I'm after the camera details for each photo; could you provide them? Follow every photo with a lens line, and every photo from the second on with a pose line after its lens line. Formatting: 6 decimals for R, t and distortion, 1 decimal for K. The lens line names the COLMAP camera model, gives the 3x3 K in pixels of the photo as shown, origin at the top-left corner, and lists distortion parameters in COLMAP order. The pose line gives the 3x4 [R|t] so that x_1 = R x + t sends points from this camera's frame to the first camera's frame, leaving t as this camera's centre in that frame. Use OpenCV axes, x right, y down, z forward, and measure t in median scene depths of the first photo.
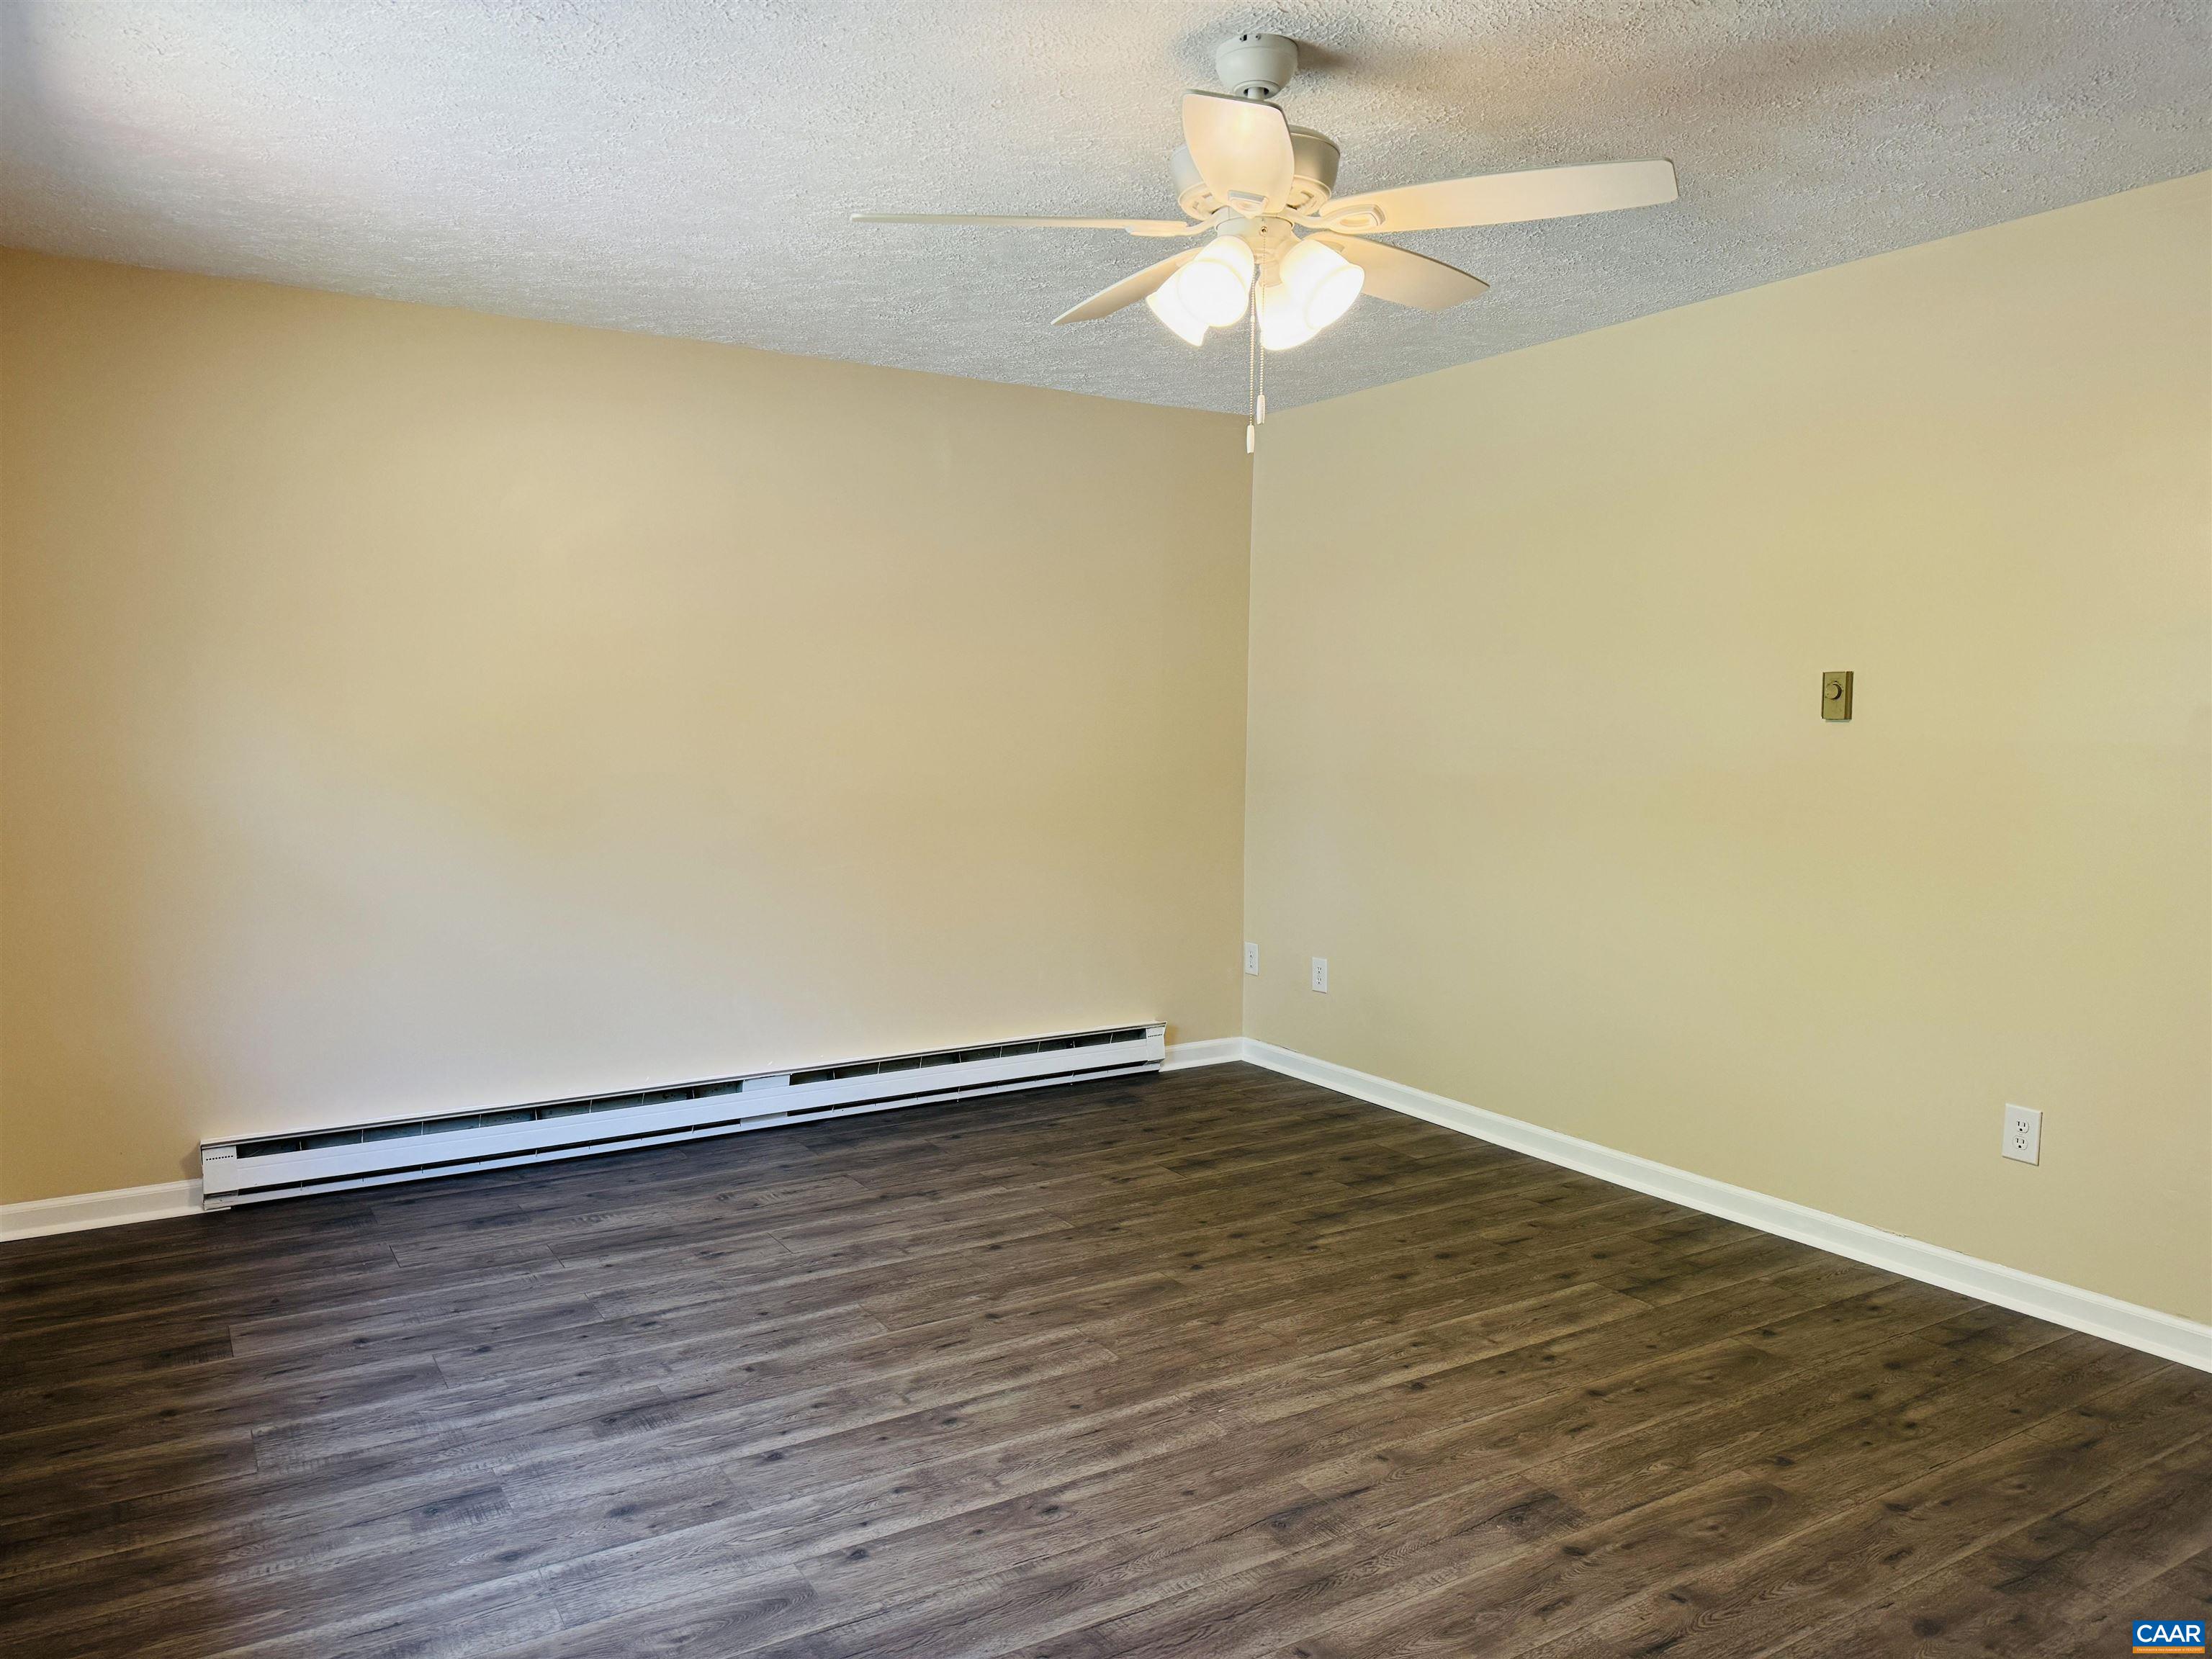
lens RADIAL K [[1547.0, 0, 1095.5], [0, 1547.0, 846.8], [0, 0, 1]] dist [0.079210, -0.111530]
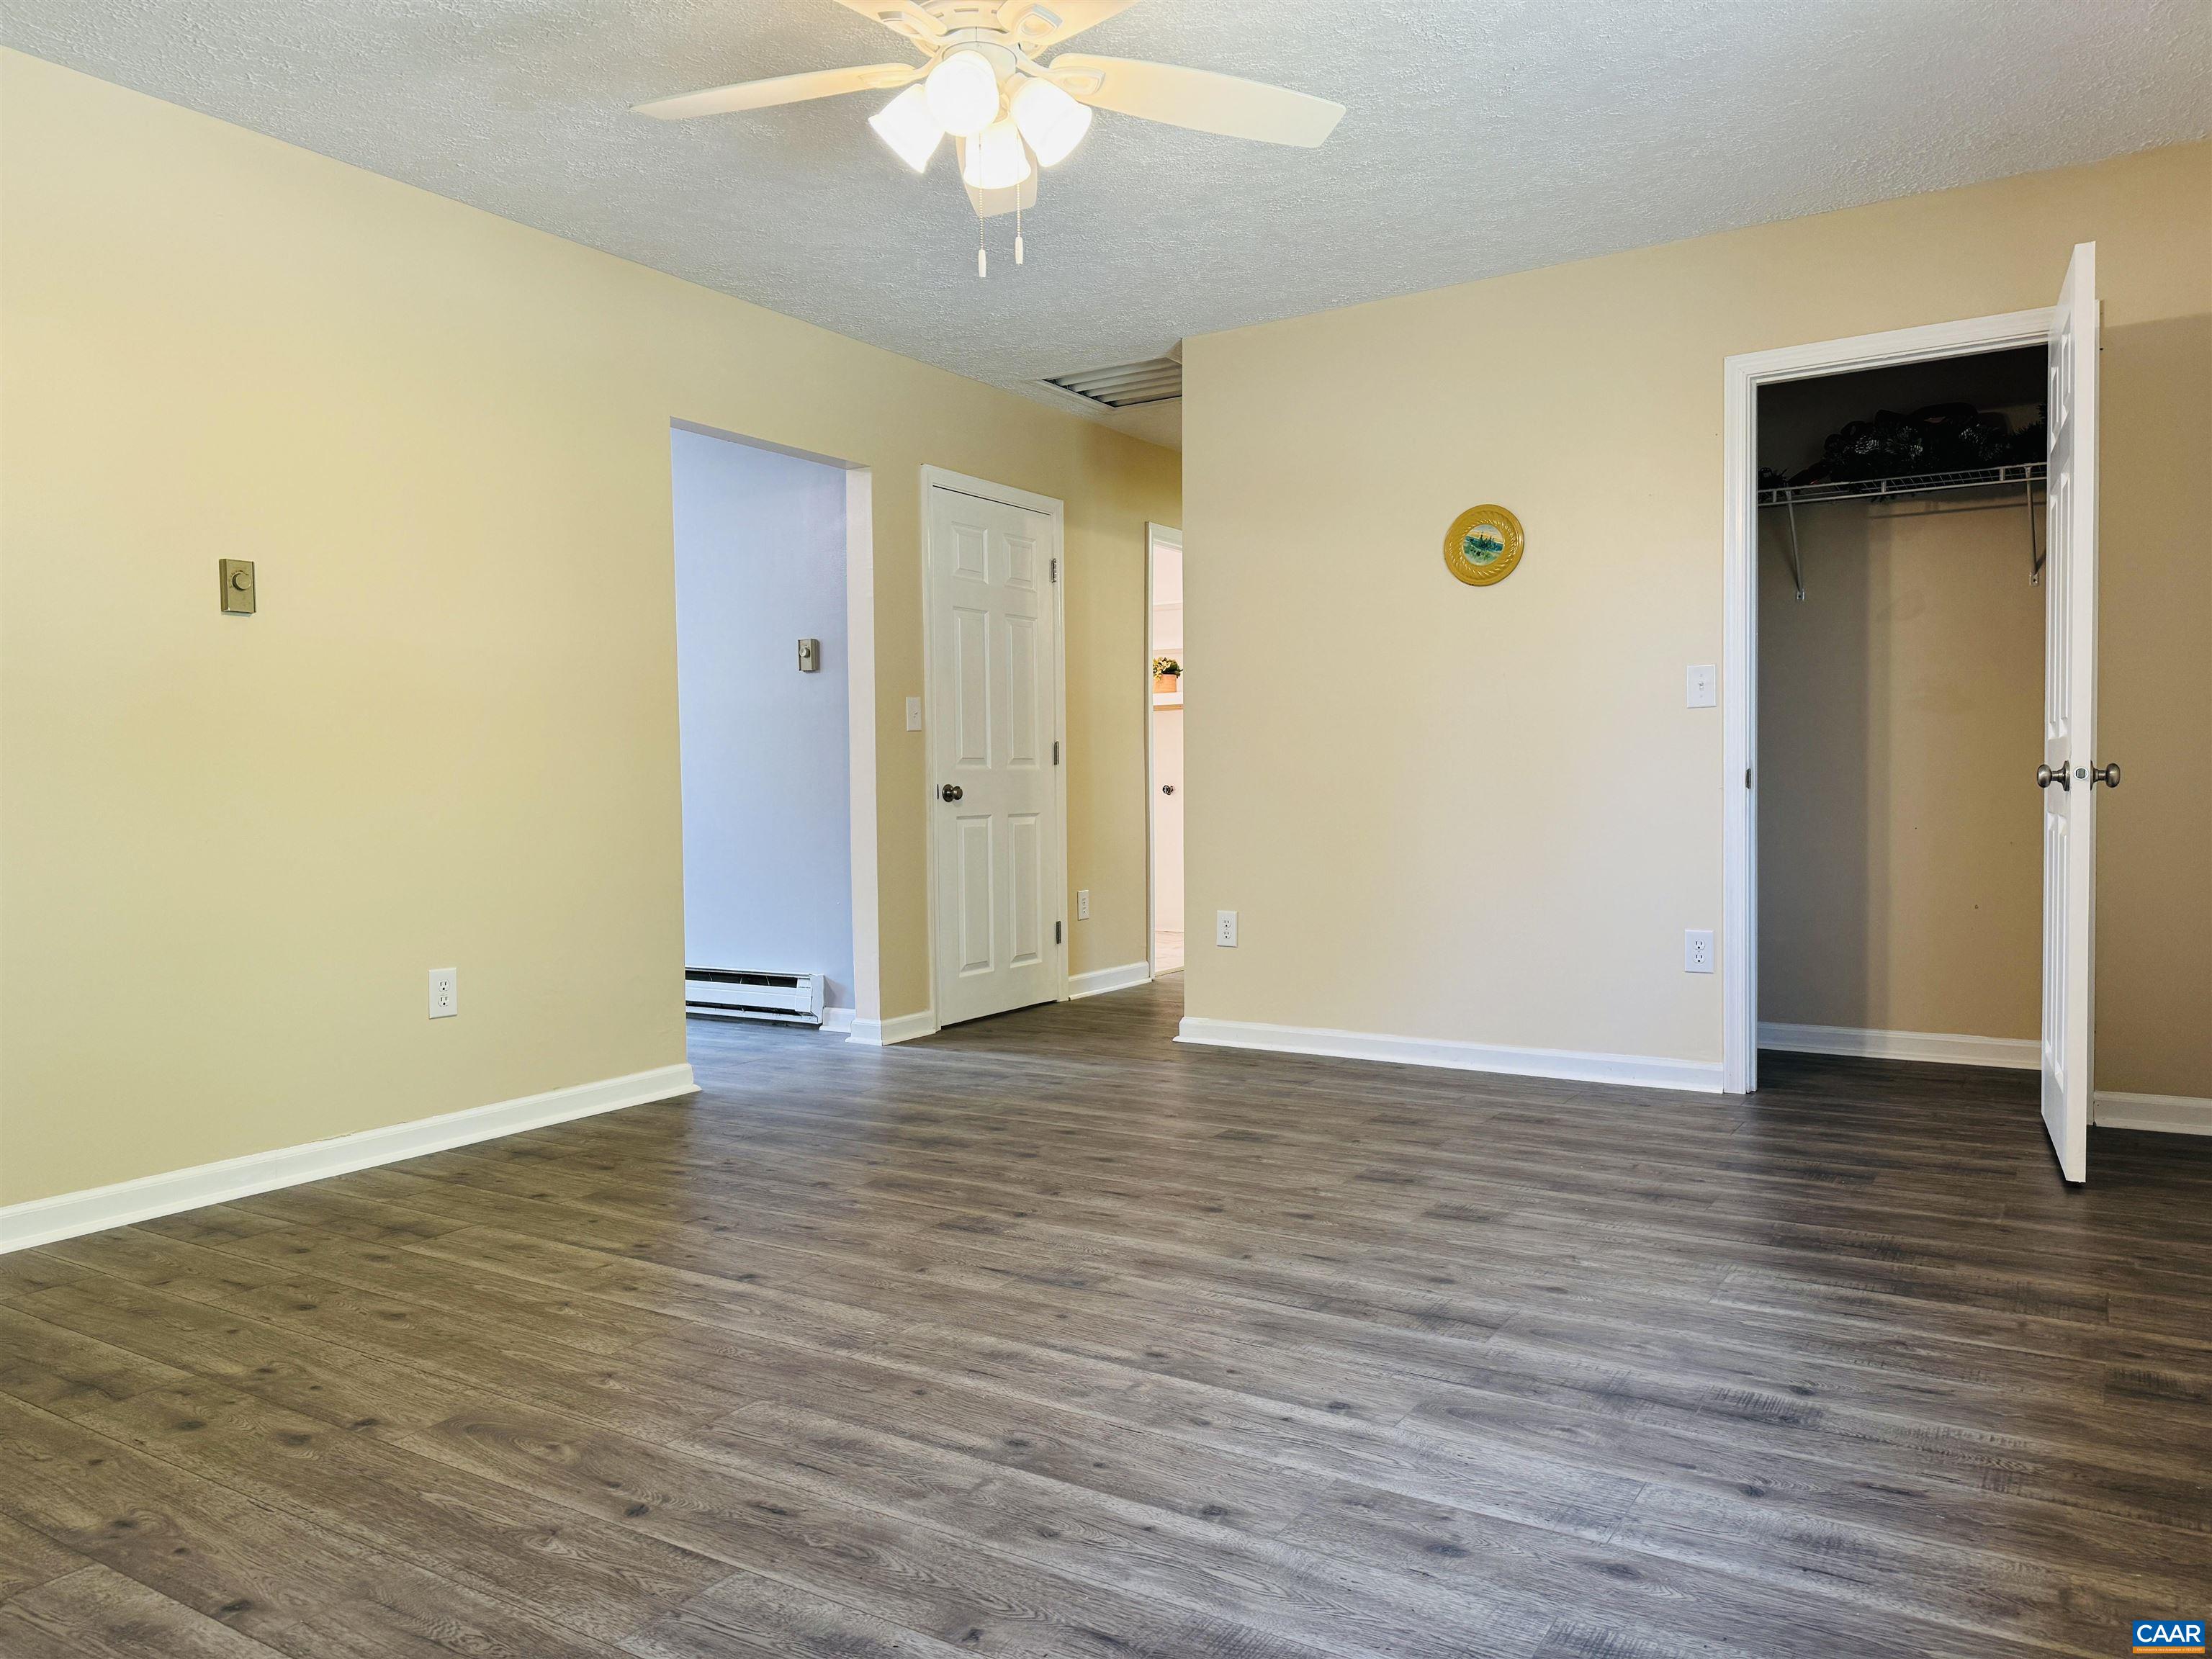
lens RADIAL K [[1534.1, 0, 1115.9], [0, 1534.1, 835.4], [0, 0, 1]] dist [0.085465, -0.136507]
pose [[-0.435233, -0.031766, 0.899757, -0.722972], [0.093390, 0.992393, 0.080212, 0.028281], [-0.895461, 0.118939, -0.428956, 1.176525]]
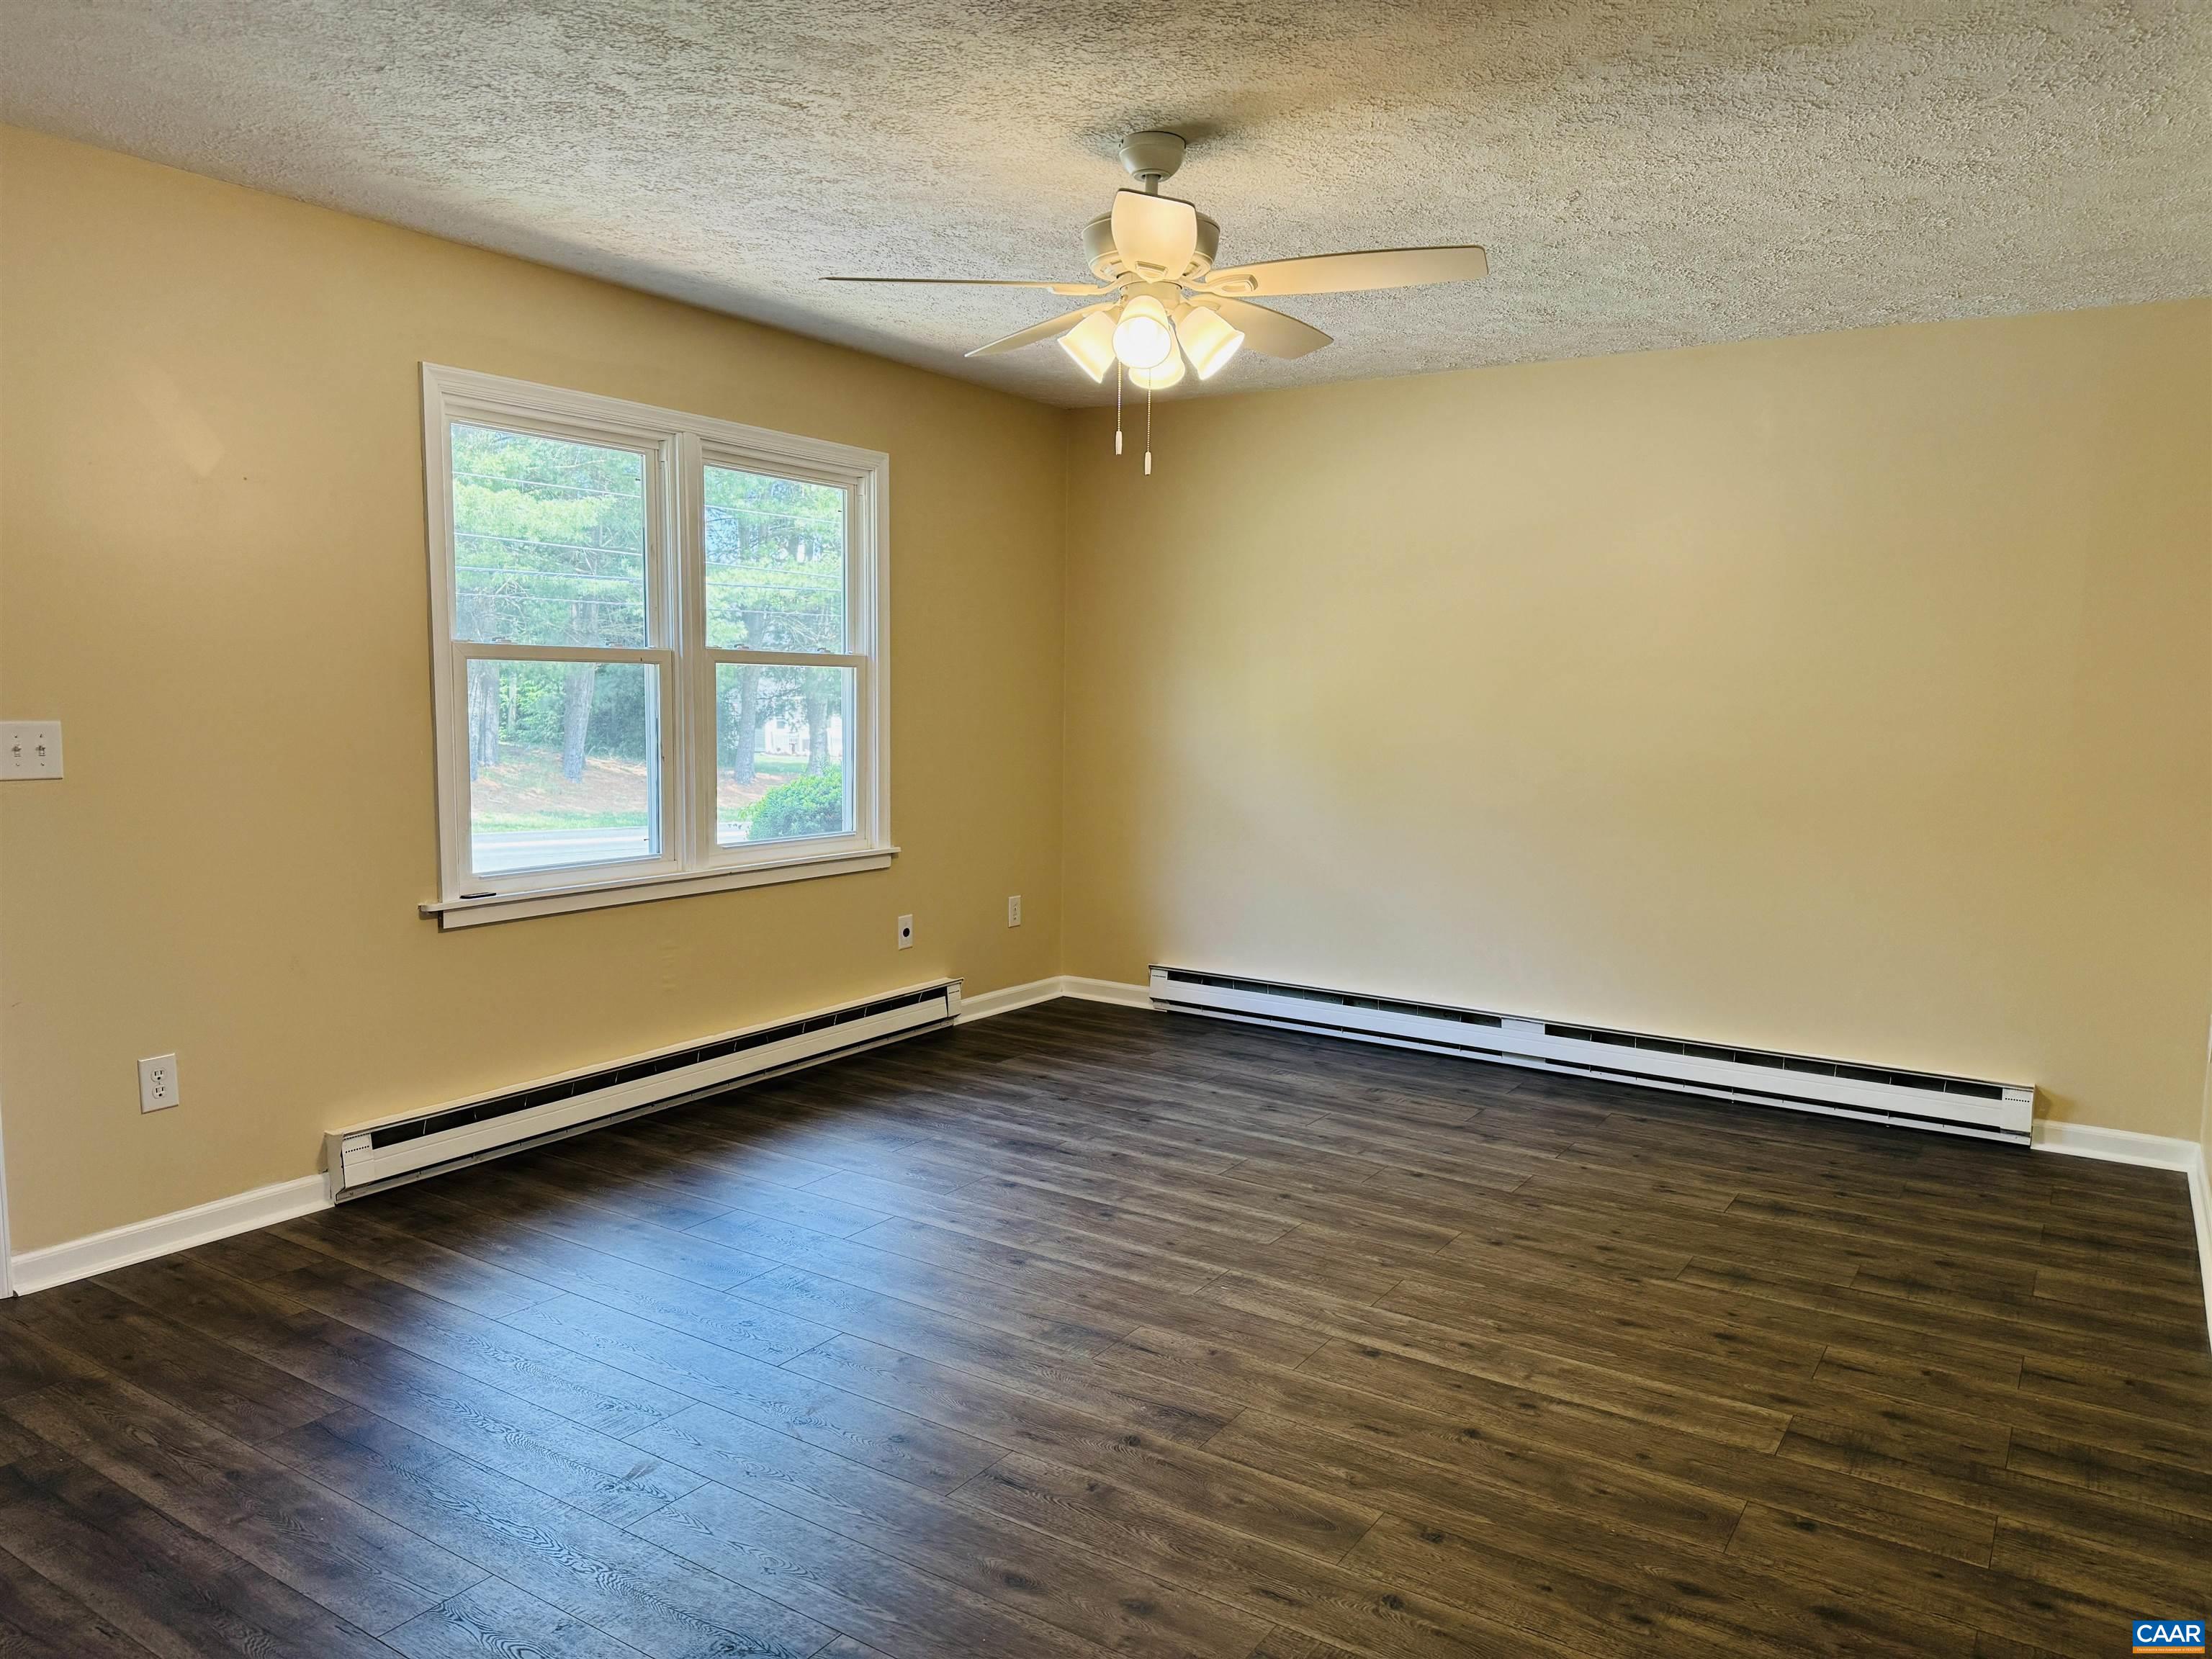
lens RADIAL K [[1534.1, 0, 1115.9], [0, 1534.1, 835.4], [0, 0, 1]] dist [0.085465, -0.136507]
pose [[0.427441, 0.096964, -0.898828, 1.016477], [-0.097342, 0.993388, 0.060874, -0.035875], [0.898787, 0.061474, 0.434053, 0.392964]]
